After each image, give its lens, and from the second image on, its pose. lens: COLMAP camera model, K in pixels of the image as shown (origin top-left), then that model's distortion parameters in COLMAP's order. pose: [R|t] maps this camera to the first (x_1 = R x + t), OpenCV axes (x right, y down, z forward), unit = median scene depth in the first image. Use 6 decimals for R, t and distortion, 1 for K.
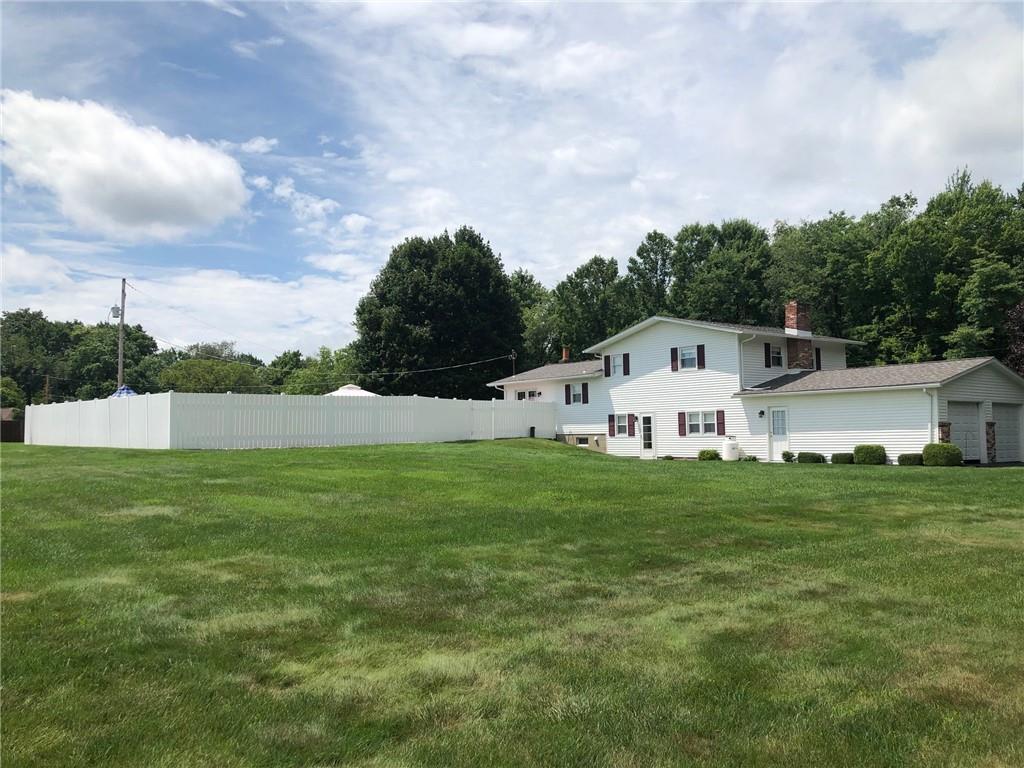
lens RADIAL K [[825.6, 0, 512.0], [0, 825.6, 384.0], [0, 0, 1]] dist [-0.060683, 0.165898]
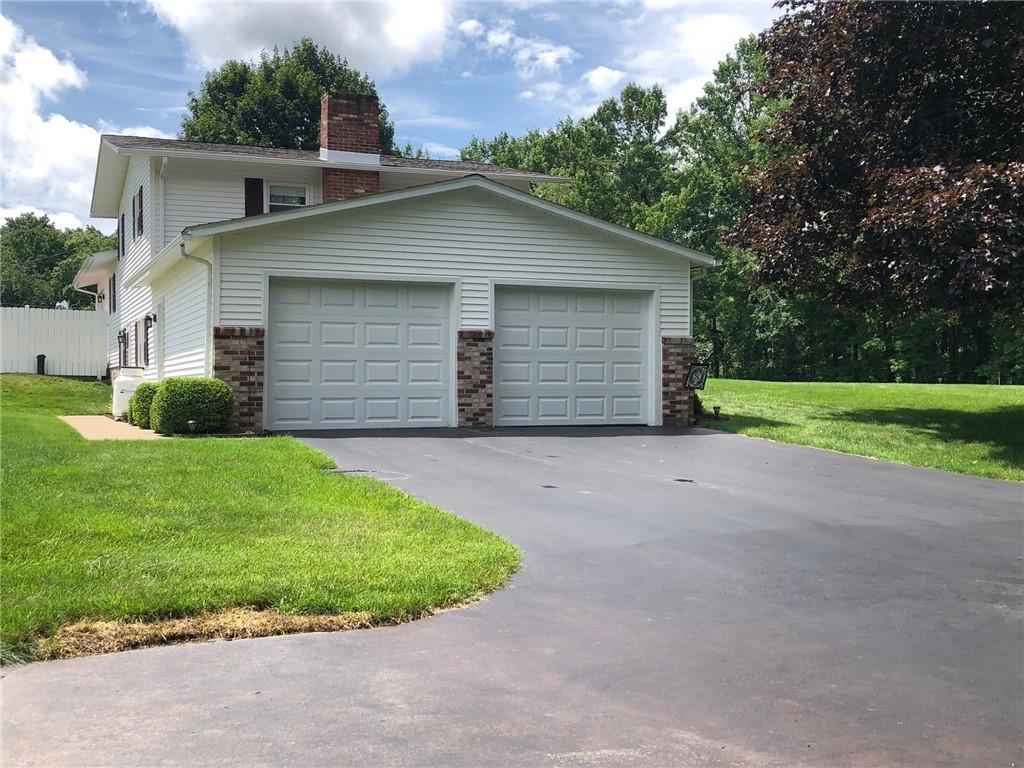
lens RADIAL K [[1246.0, 0, 512.0], [0, 1246.0, 384.0], [0, 0, 1]] dist [-0.022474, -0.030647]
pose [[0.966174, 0.013066, -0.257561, 0.103187], [-0.000343, 0.998780, 0.049380, 0.005571], [0.257892, -0.047621, 0.965000, 0.050636]]
